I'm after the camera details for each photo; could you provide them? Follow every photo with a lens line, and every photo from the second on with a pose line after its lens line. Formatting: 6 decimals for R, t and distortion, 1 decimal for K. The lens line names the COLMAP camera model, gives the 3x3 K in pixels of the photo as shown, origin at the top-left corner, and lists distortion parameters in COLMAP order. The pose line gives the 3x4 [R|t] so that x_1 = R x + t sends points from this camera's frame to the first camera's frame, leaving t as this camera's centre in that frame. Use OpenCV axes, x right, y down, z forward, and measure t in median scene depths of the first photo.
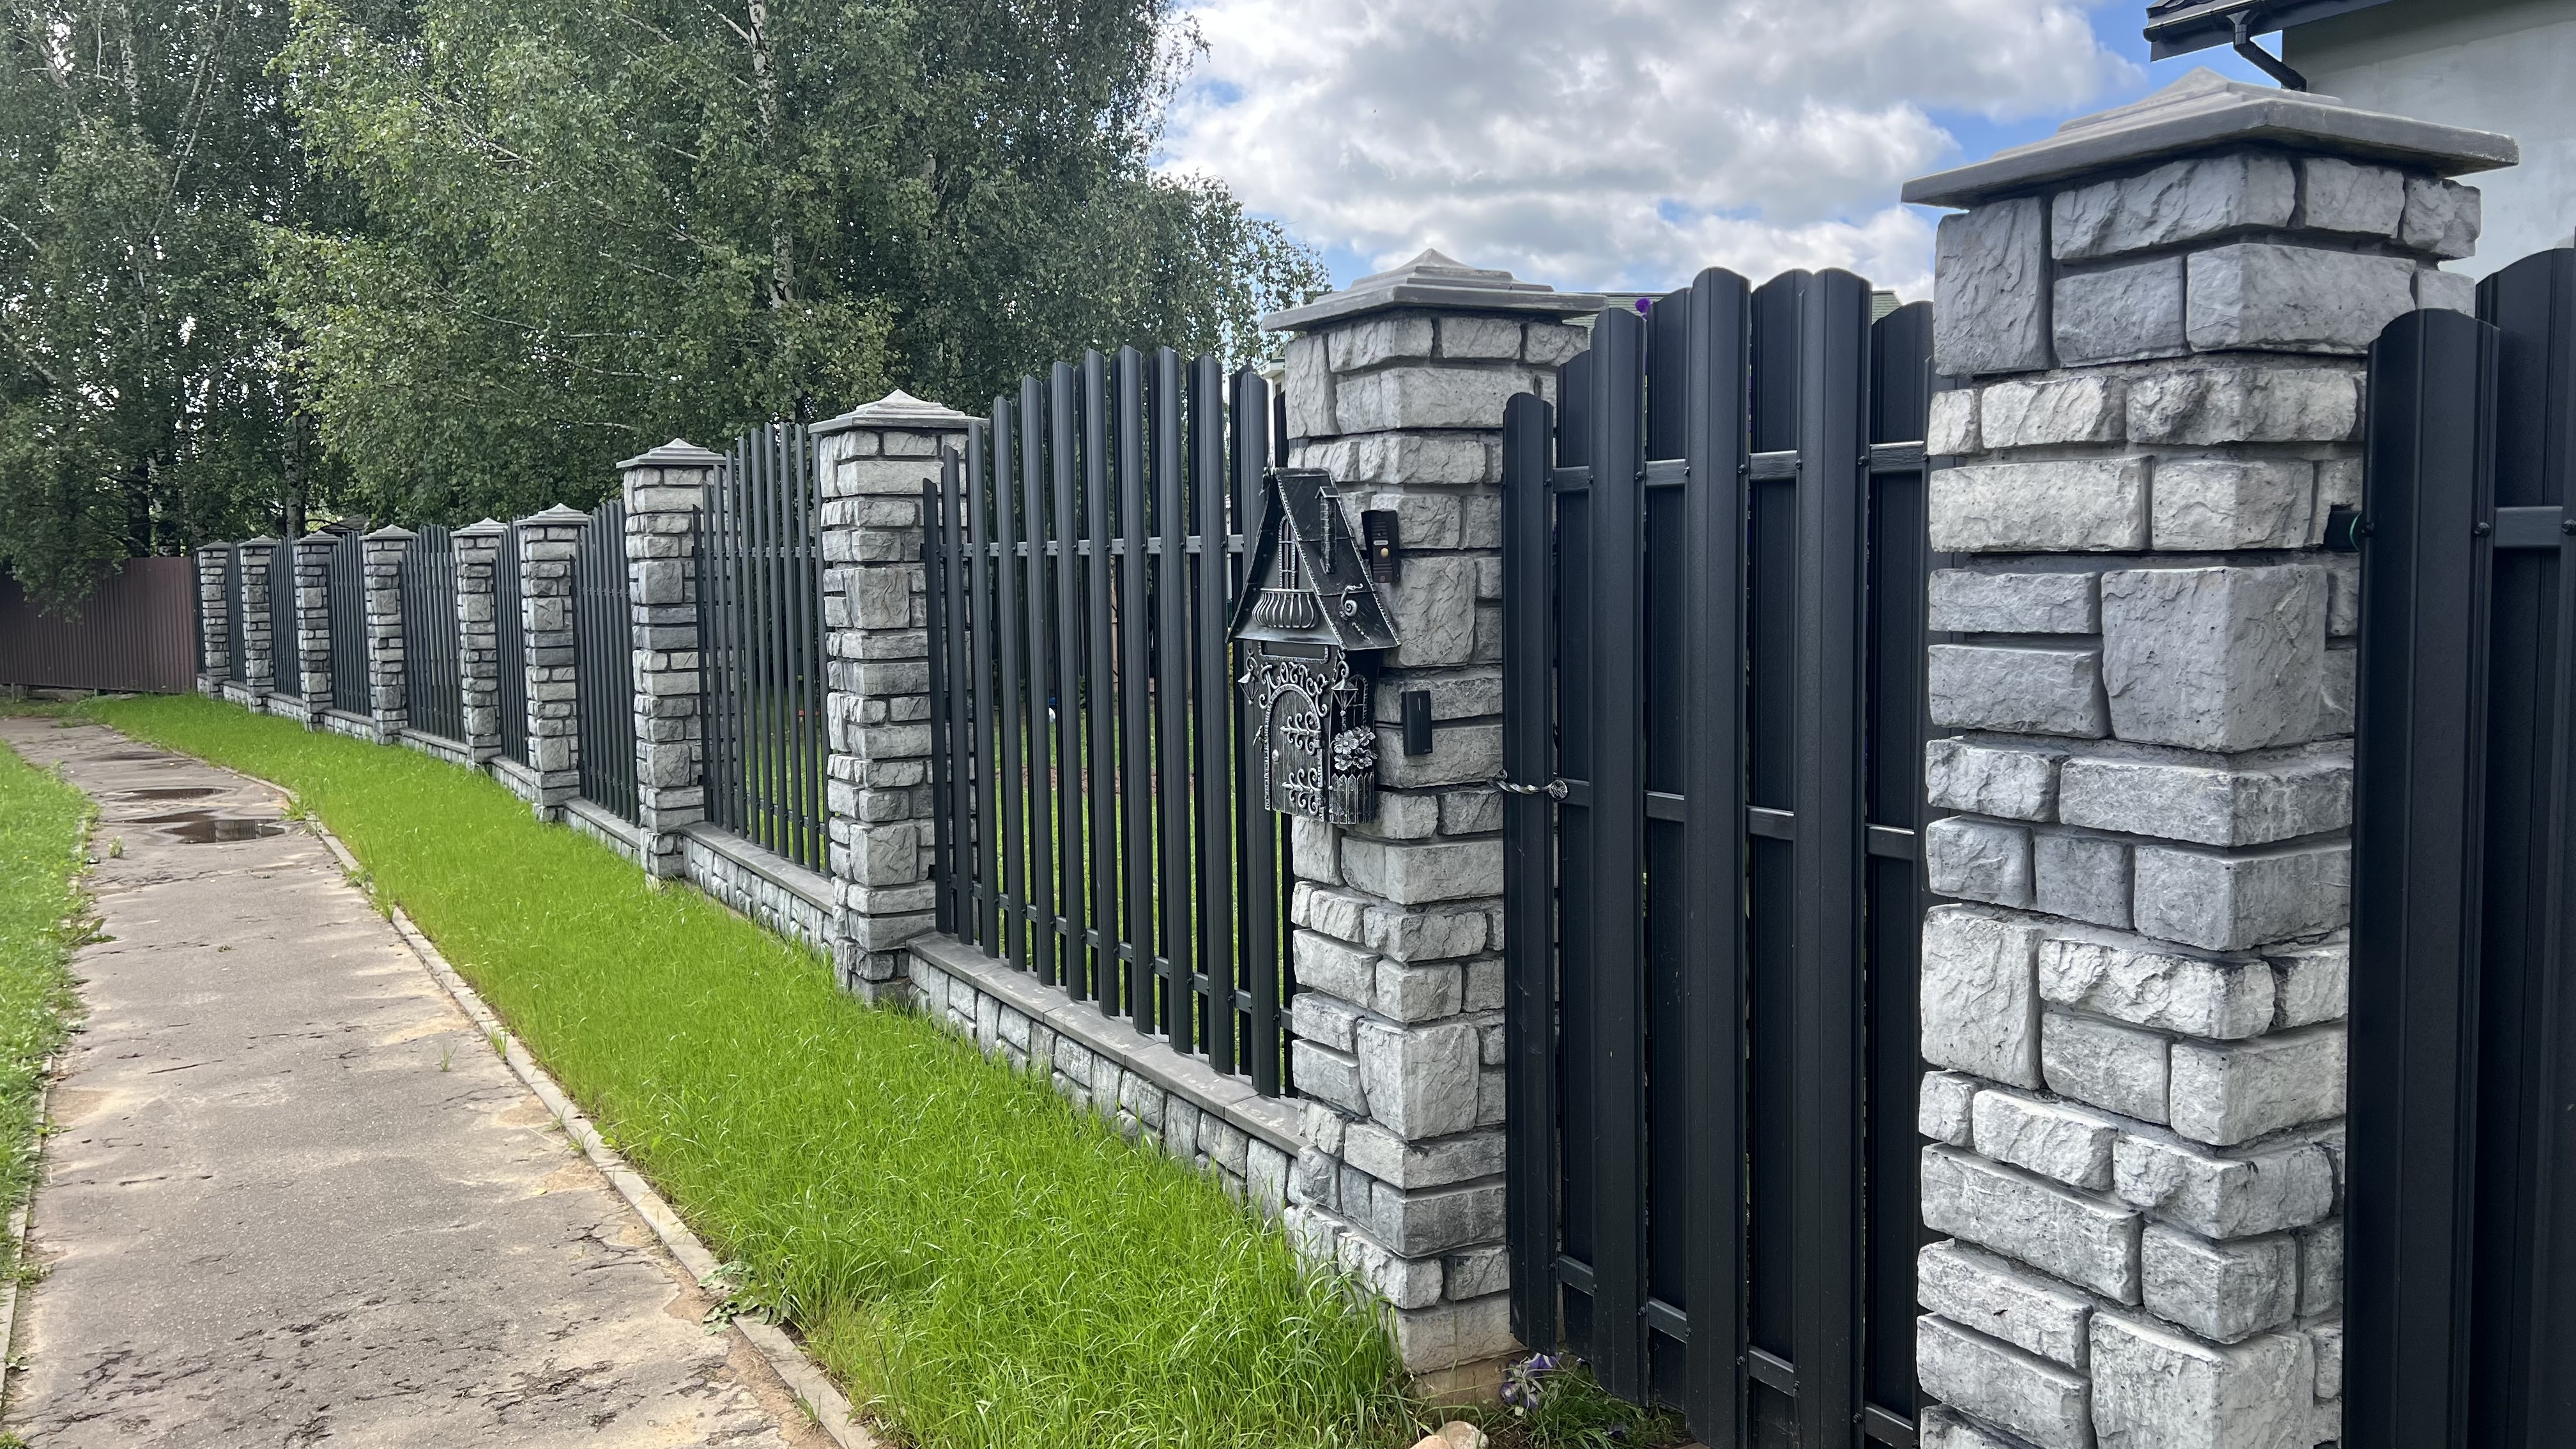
lens RADIAL K [[1946.0, 0, 1294.0], [0, 1946.0, 699.0], [0, 0, 1]] dist [0.057663, -0.079828]
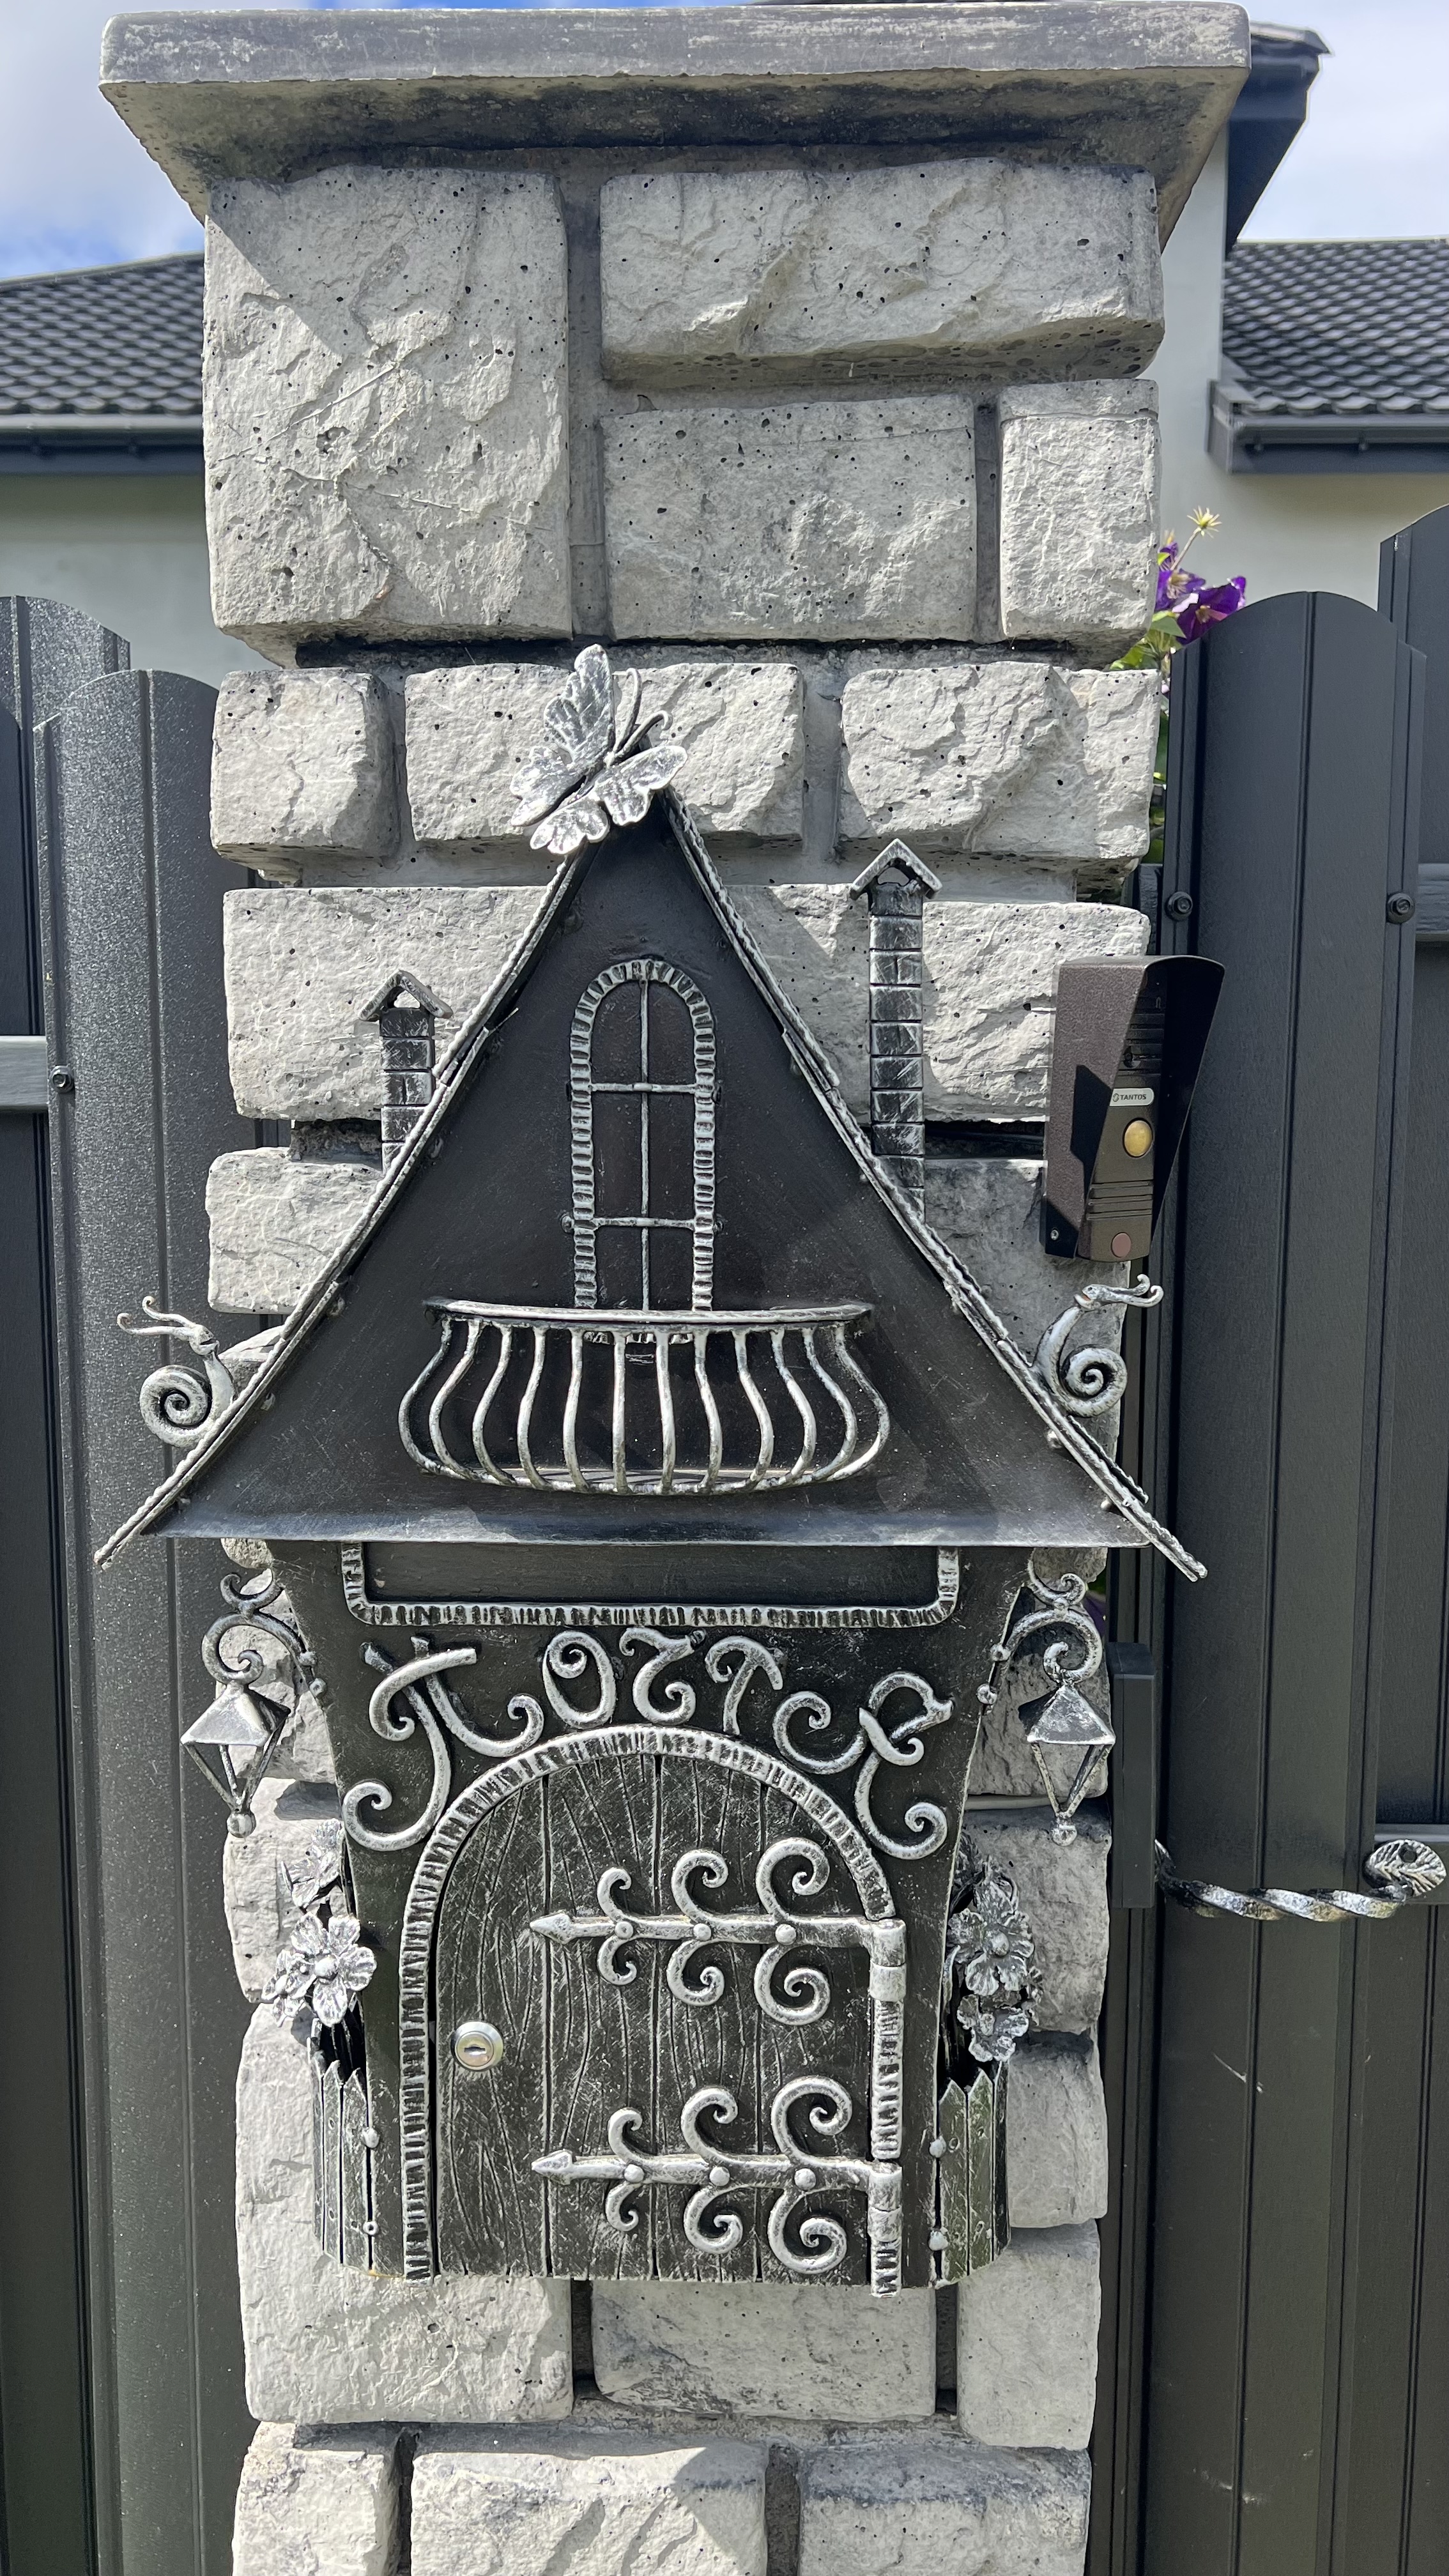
lens RADIAL K [[1946.0, 0, 719.6], [0, 1946.0, 1304.6], [0, 0, 1]] dist [0.057663, -0.079828]
pose [[0.531656, -0.081173, 0.843062, -0.138982], [0.052220, 0.996645, 0.063030, -0.053335], [-0.845349, 0.010514, 0.534110, 0.668139]]
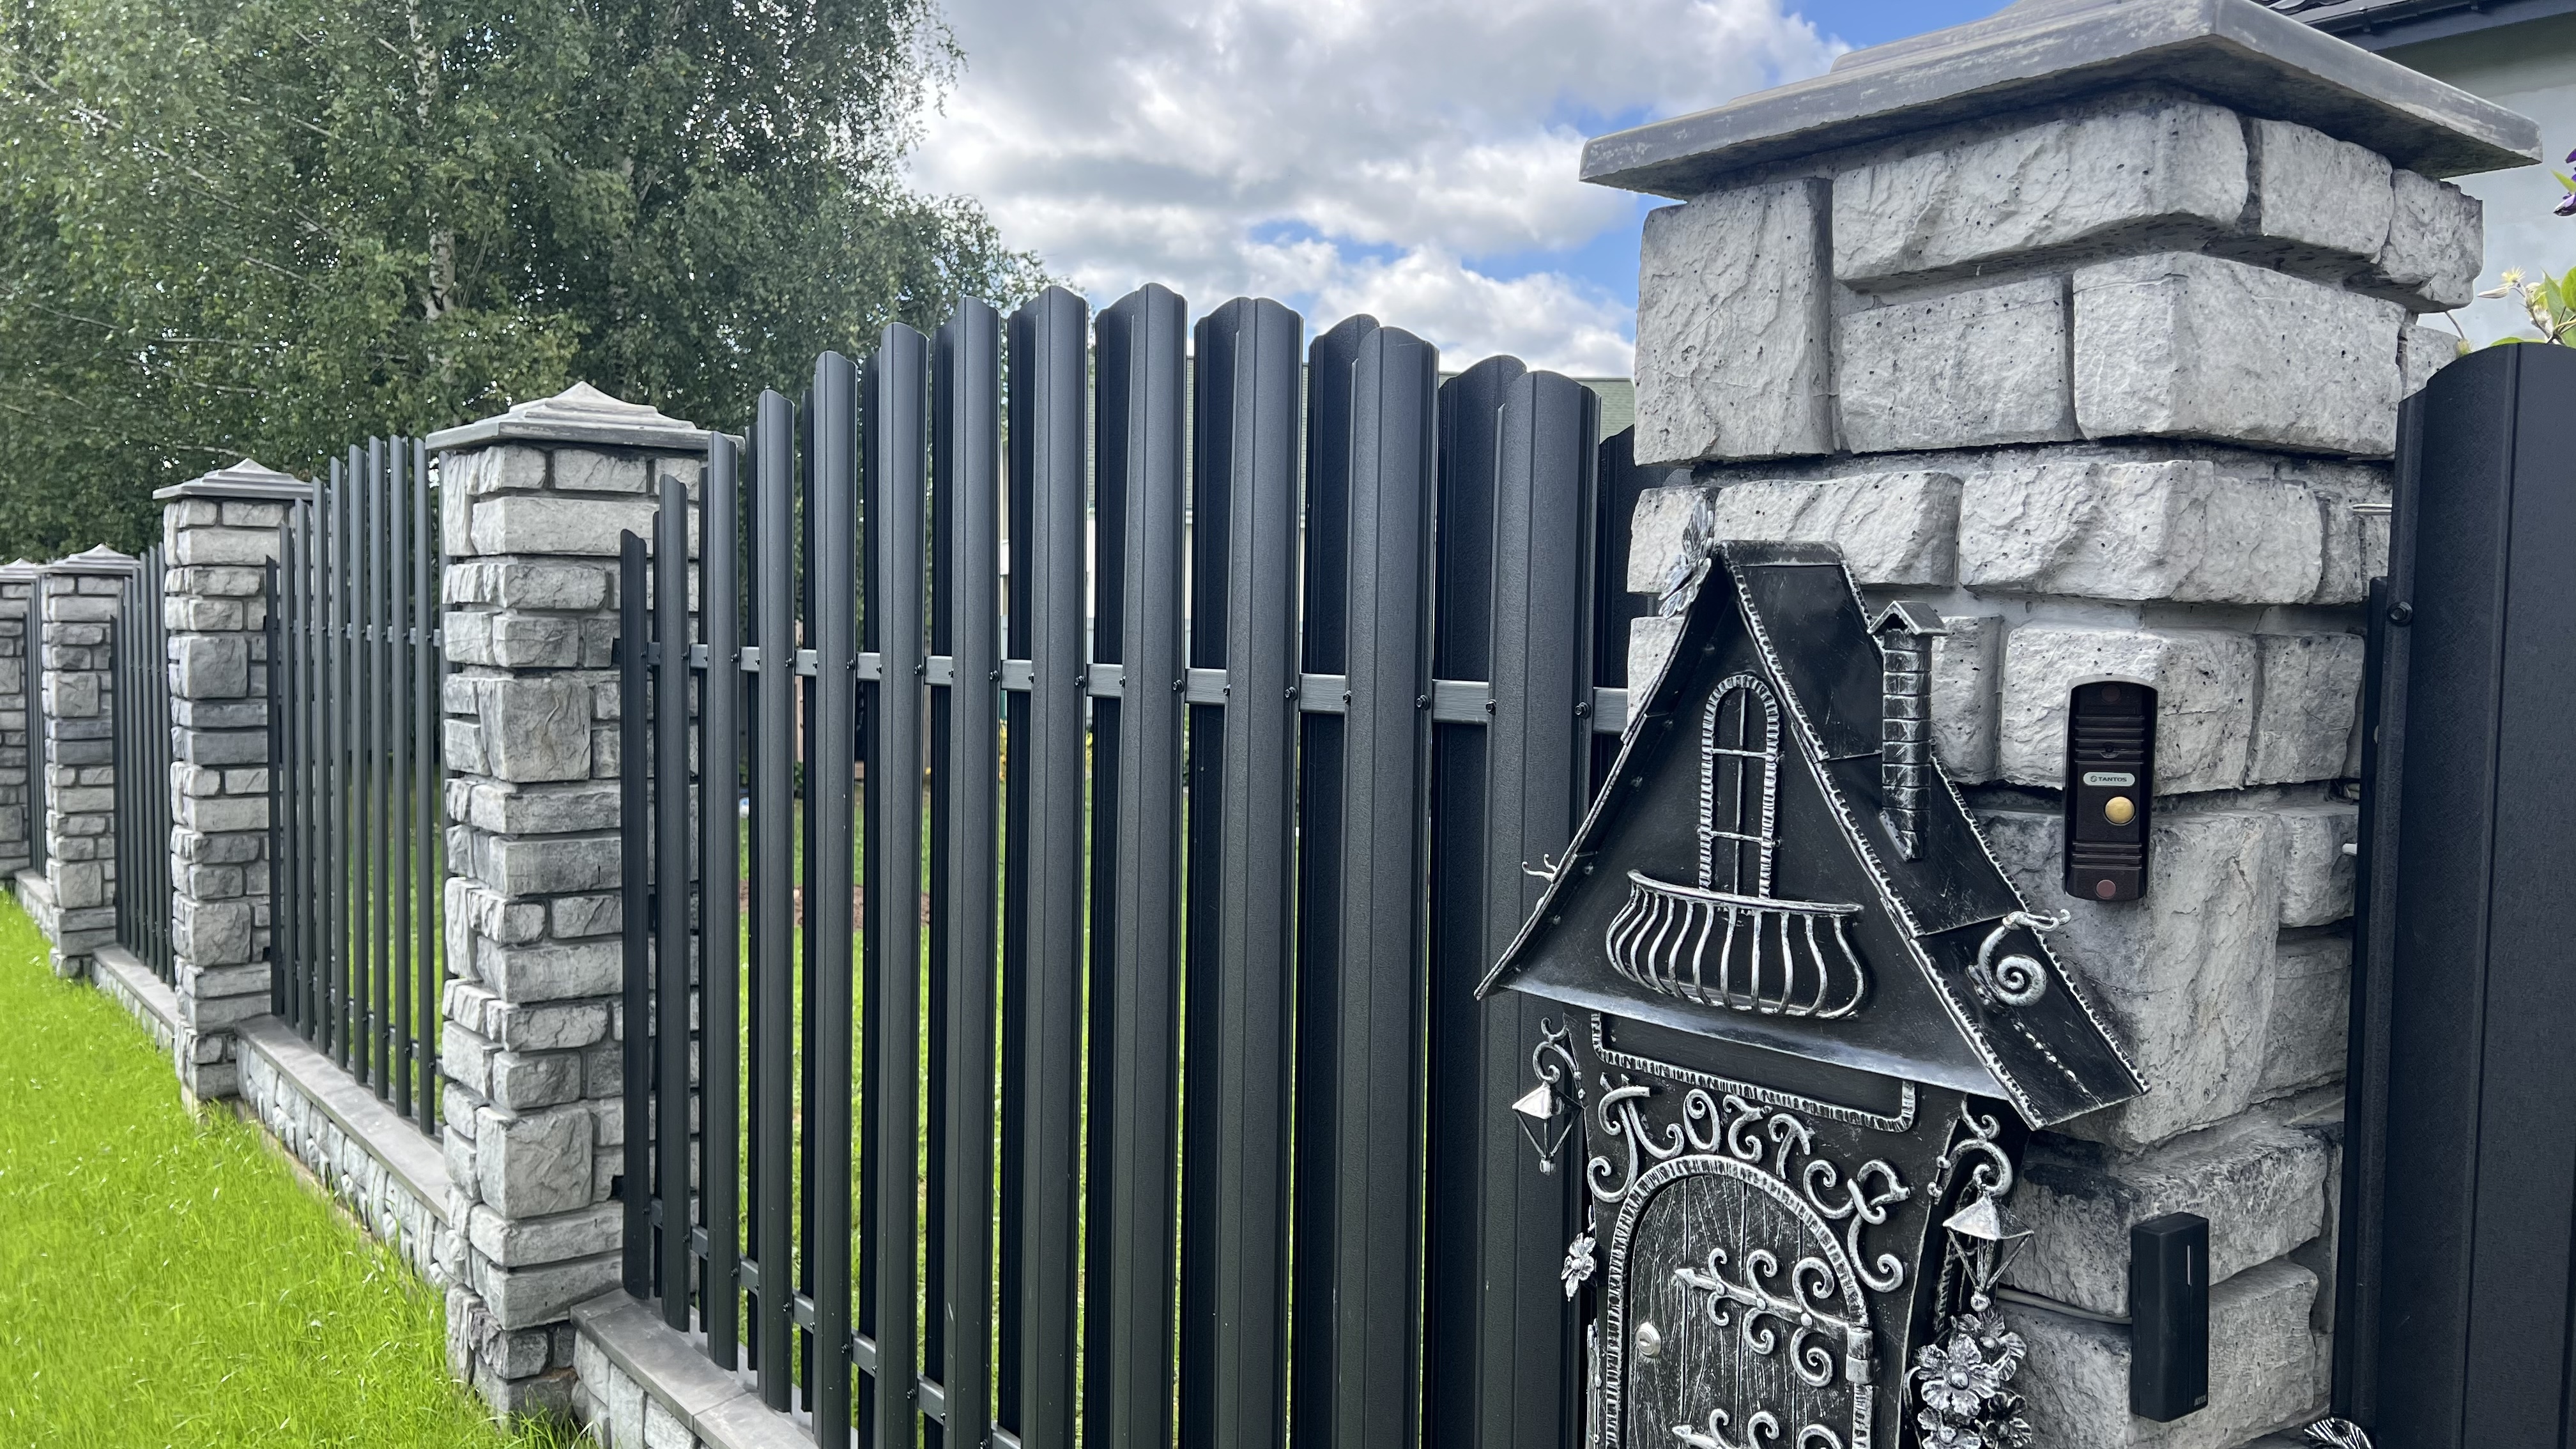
lens RADIAL K [[1946.0, 0, 1286.2], [0, 1946.0, 732.9], [0, 0, 1]] dist [0.057663, -0.079828]
pose [[0.988673, 0.022495, 0.148392, -0.102977], [-0.019764, 0.999608, -0.019853, -0.057914], [-0.148781, 0.016695, 0.988729, 0.508370]]
